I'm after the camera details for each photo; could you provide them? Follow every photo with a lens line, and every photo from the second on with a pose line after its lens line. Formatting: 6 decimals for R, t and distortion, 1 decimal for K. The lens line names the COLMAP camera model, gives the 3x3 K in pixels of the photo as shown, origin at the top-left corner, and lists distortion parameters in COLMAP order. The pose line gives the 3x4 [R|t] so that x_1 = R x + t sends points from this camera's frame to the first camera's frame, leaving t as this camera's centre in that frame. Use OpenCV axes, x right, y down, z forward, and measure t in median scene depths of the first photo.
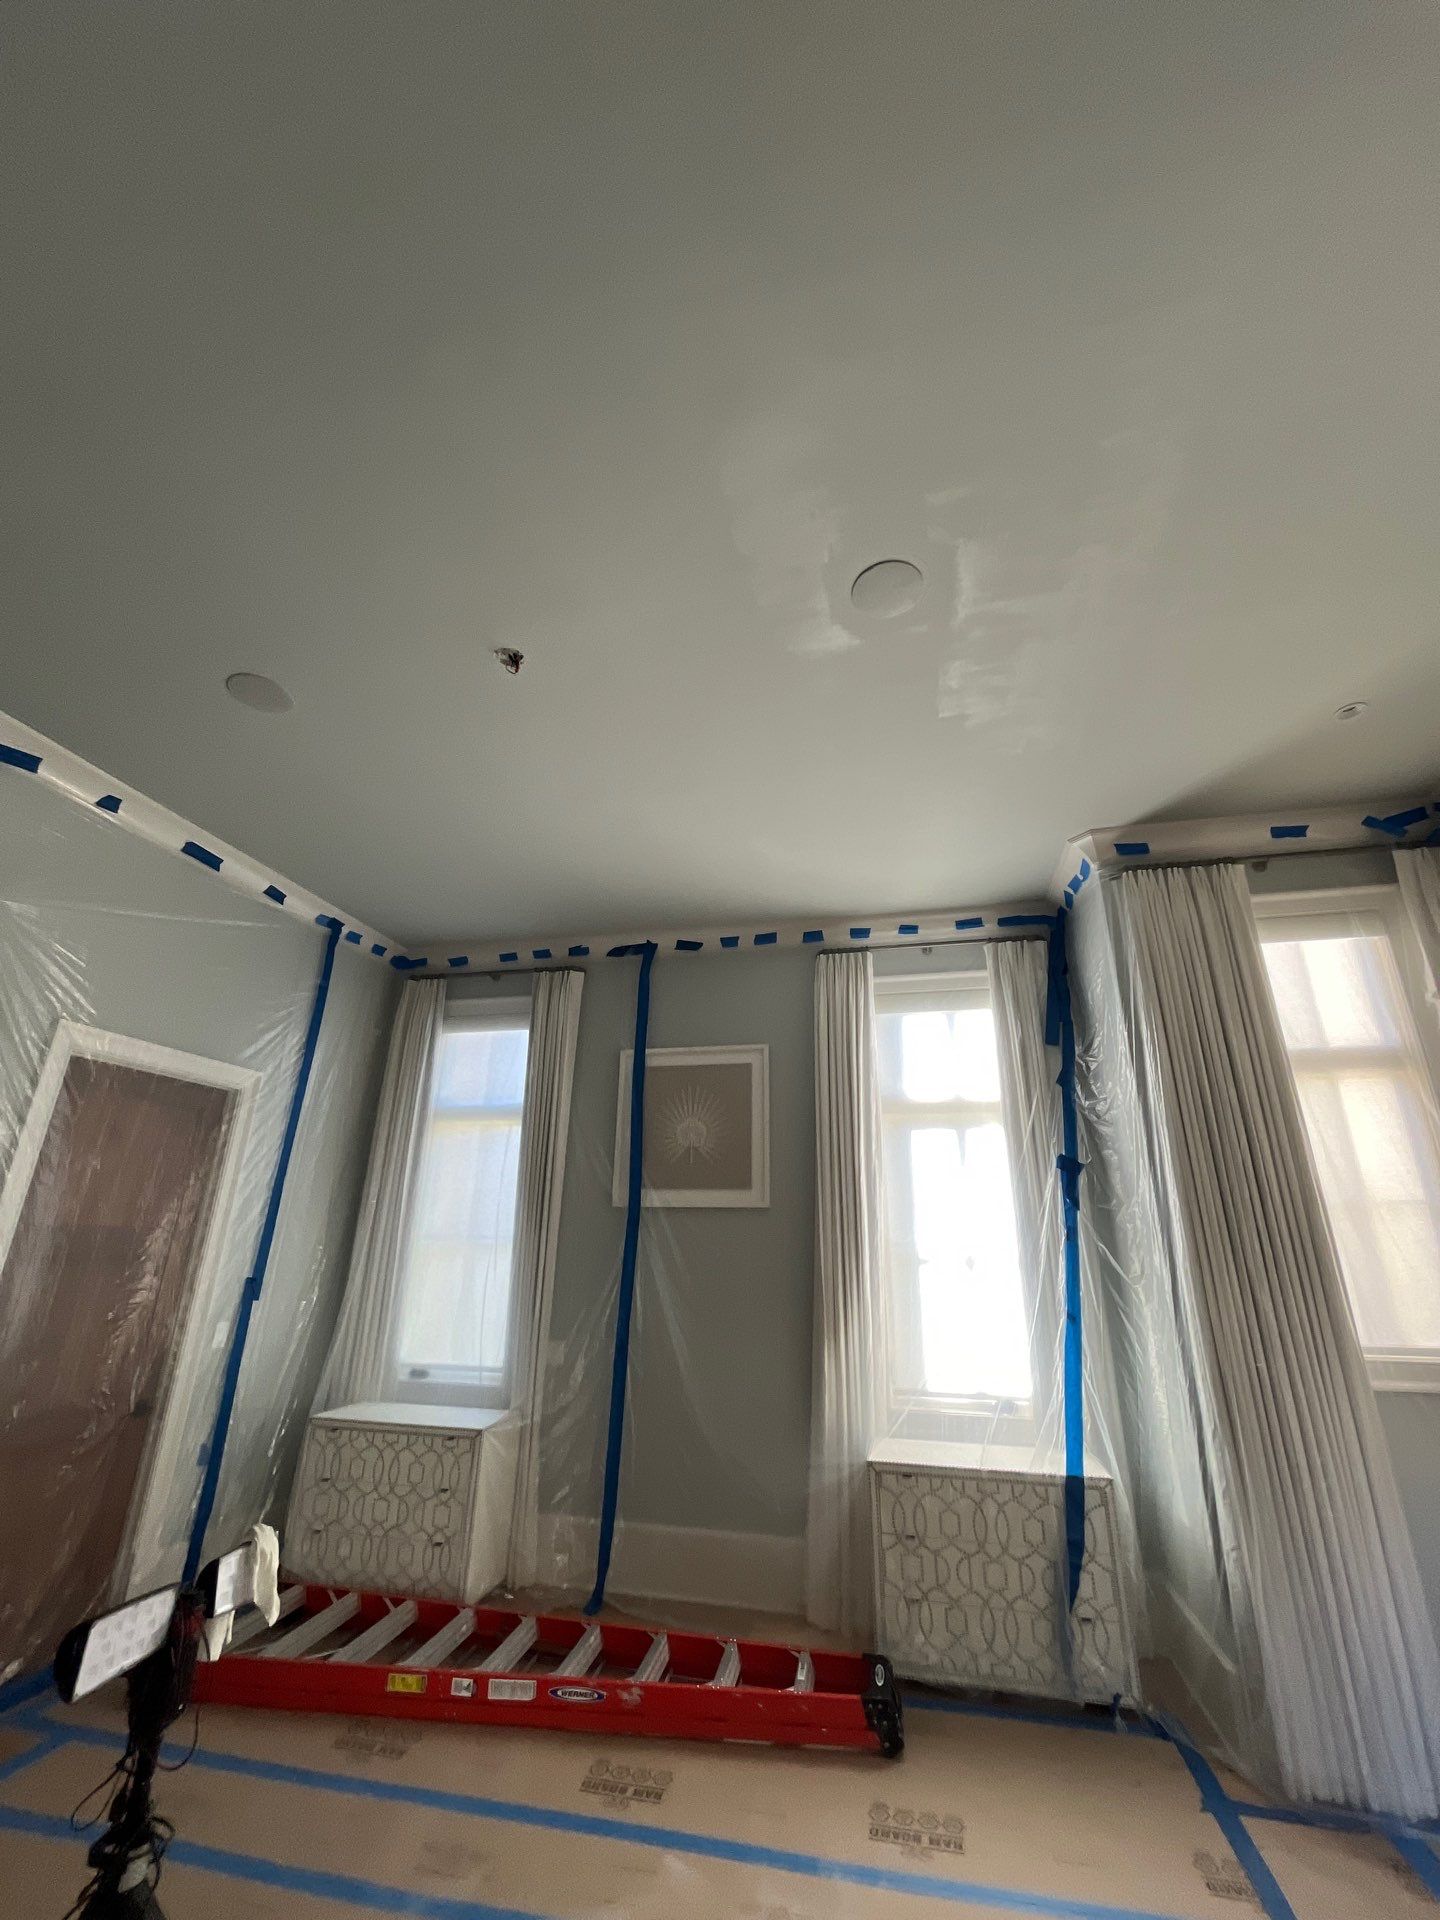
lens RADIAL K [[768.1, 0, 732.1], [0, 768.1, 959.9], [0, 0, 1]] dist [0.001201, -0.002497]
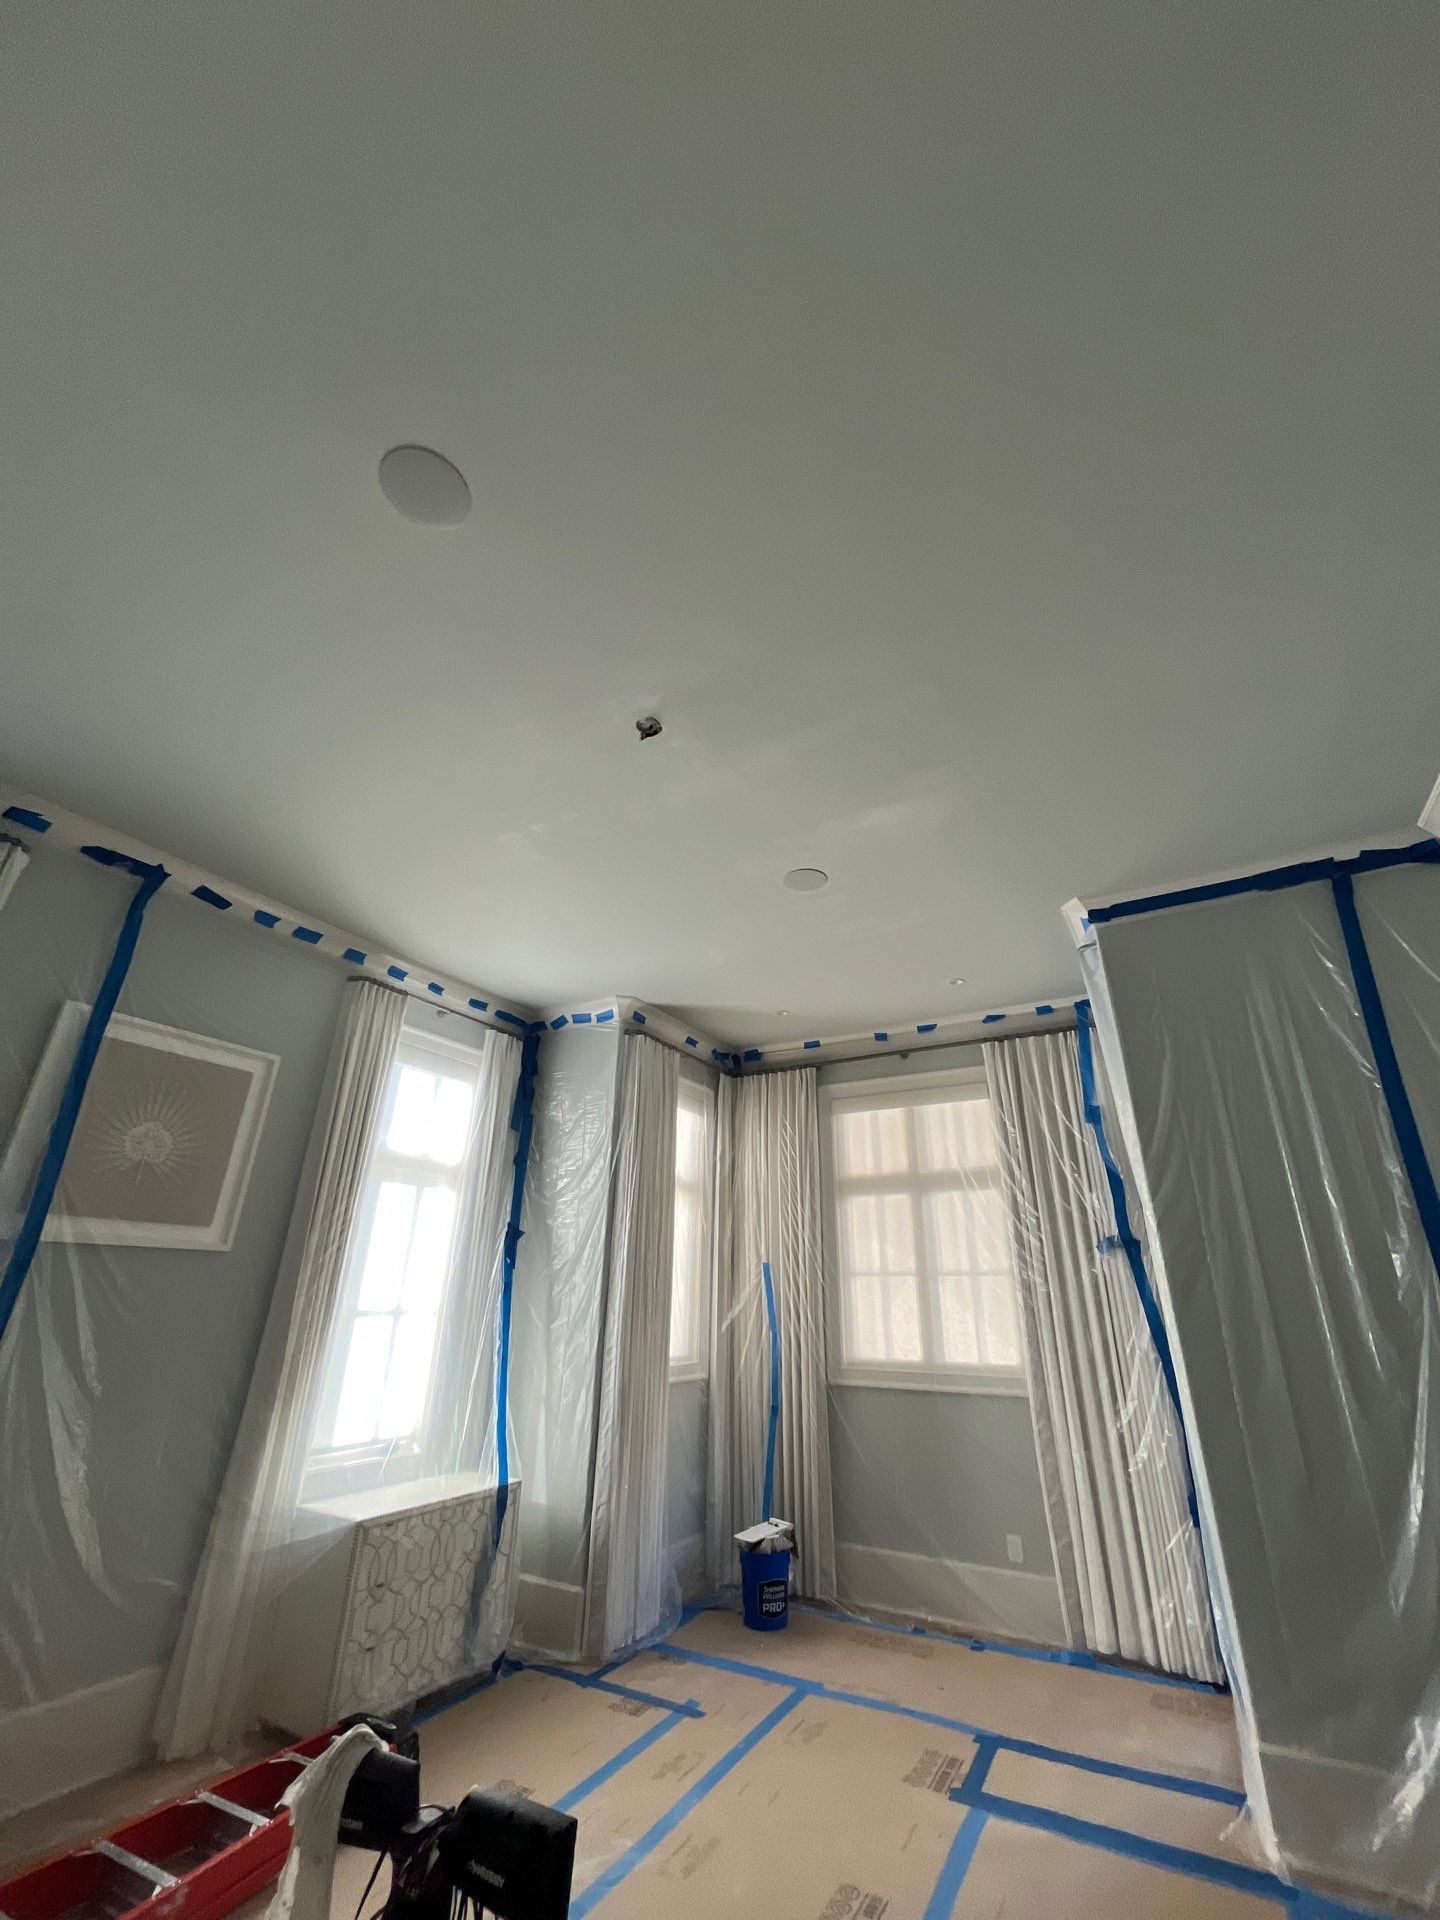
lens RADIAL K [[774.8, 0, 725.6], [0, 774.8, 954.0], [0, 0, 1]] dist [-0.001615, -0.000503]
pose [[0.290542, 0.381004, 0.877736, -0.648723], [-0.337176, 0.899235, -0.278726, 0.085130], [-0.895487, -0.214970, 0.389731, 0.262745]]
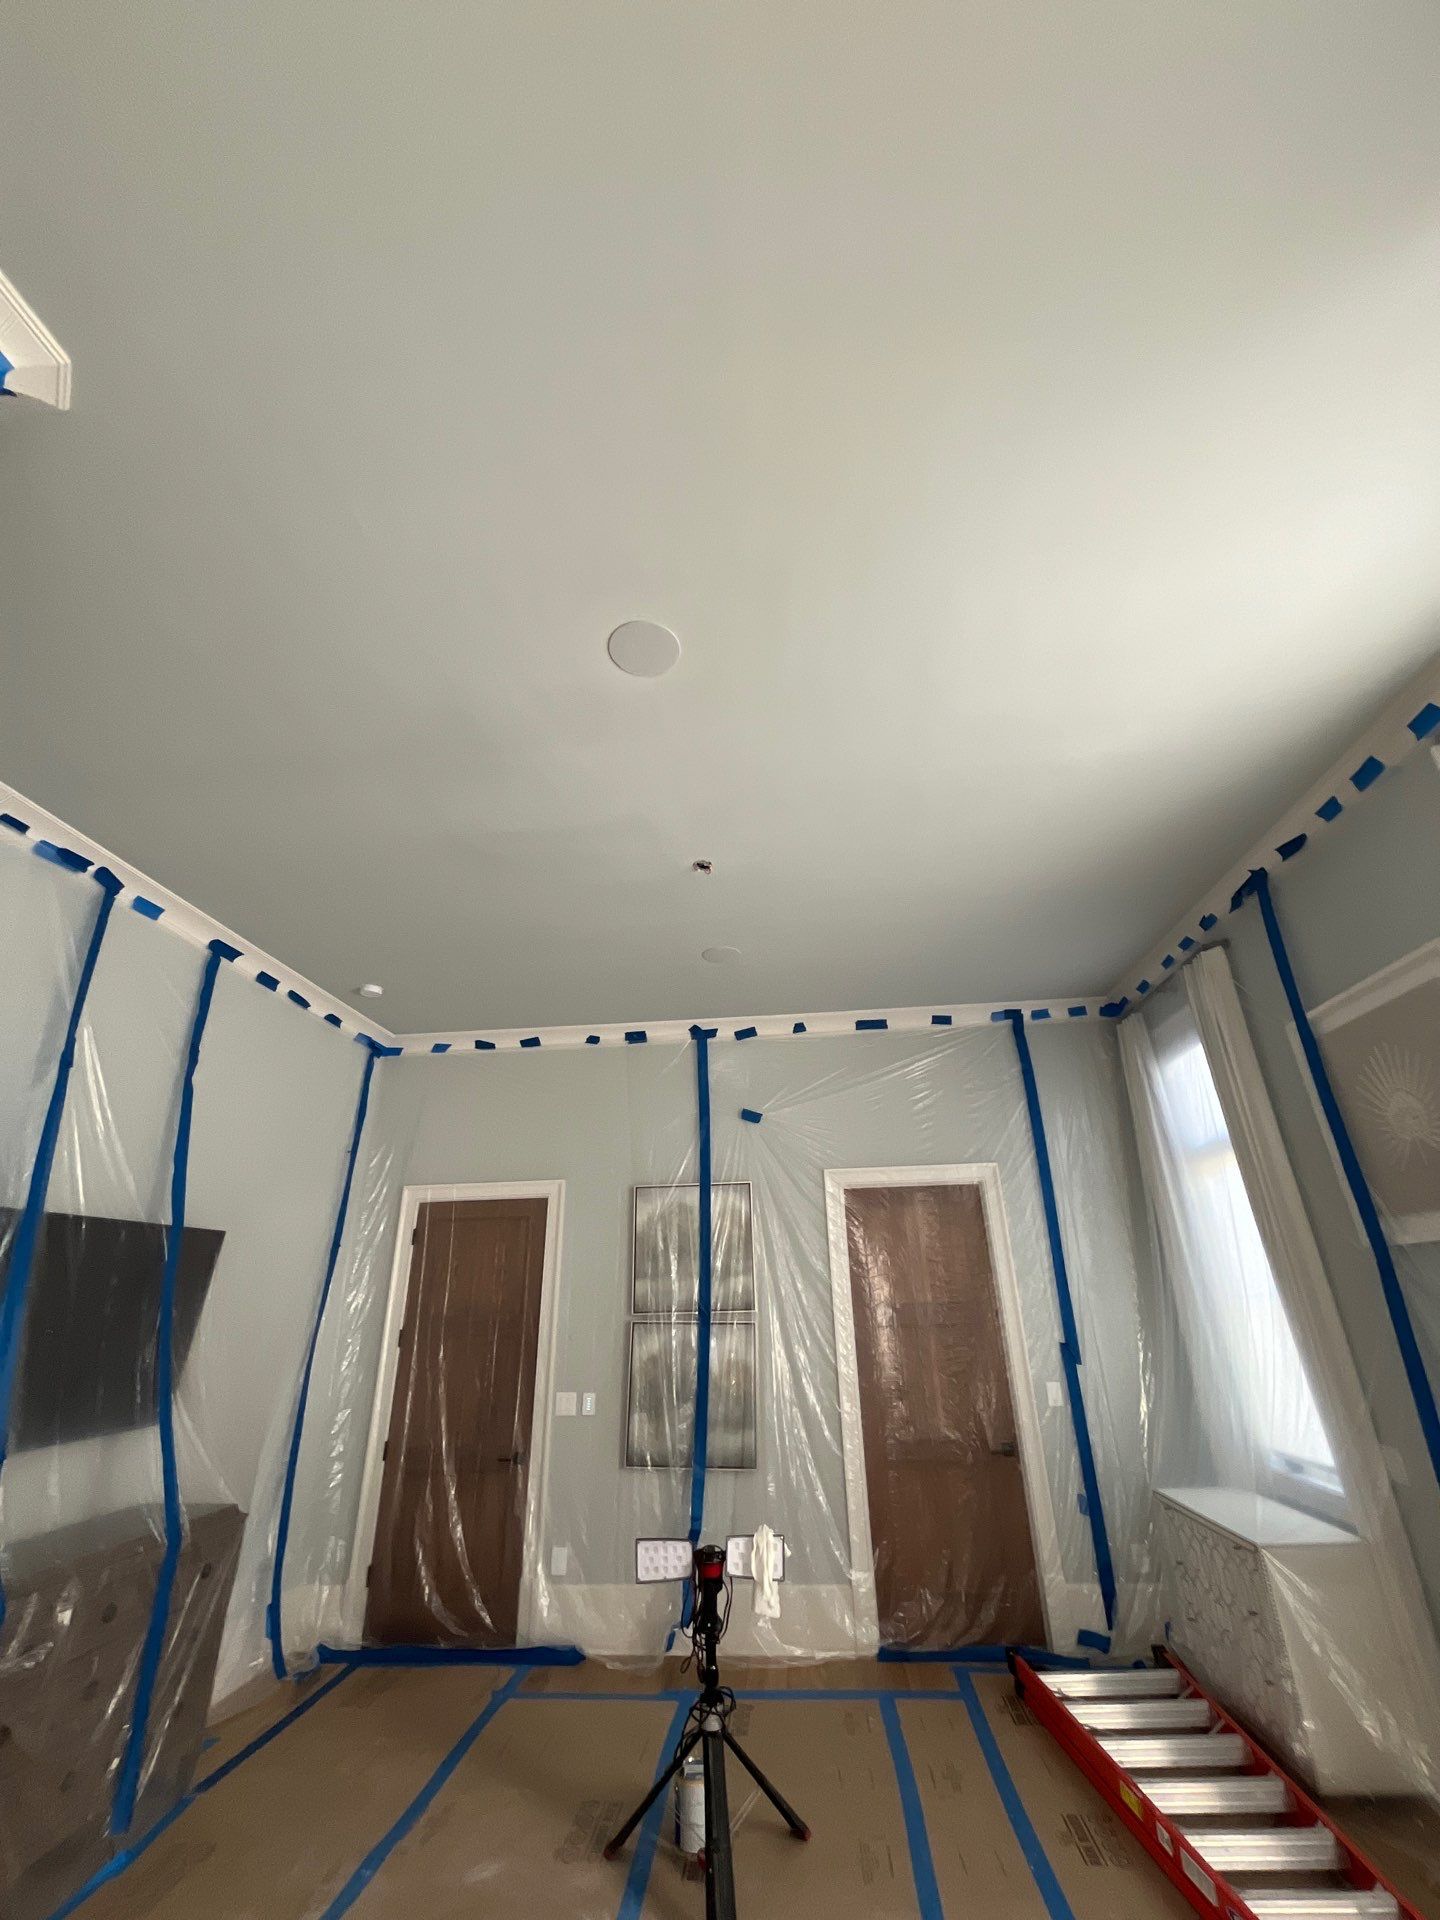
lens RADIAL K [[768.1, 0, 732.1], [0, 768.1, 959.9], [0, 0, 1]] dist [0.001201, -0.002497]
pose [[0.134369, -0.421422, -0.896855, 0.505621], [0.371255, 0.860552, -0.348741, 0.137043], [0.918757, -0.286102, 0.272087, 0.387836]]
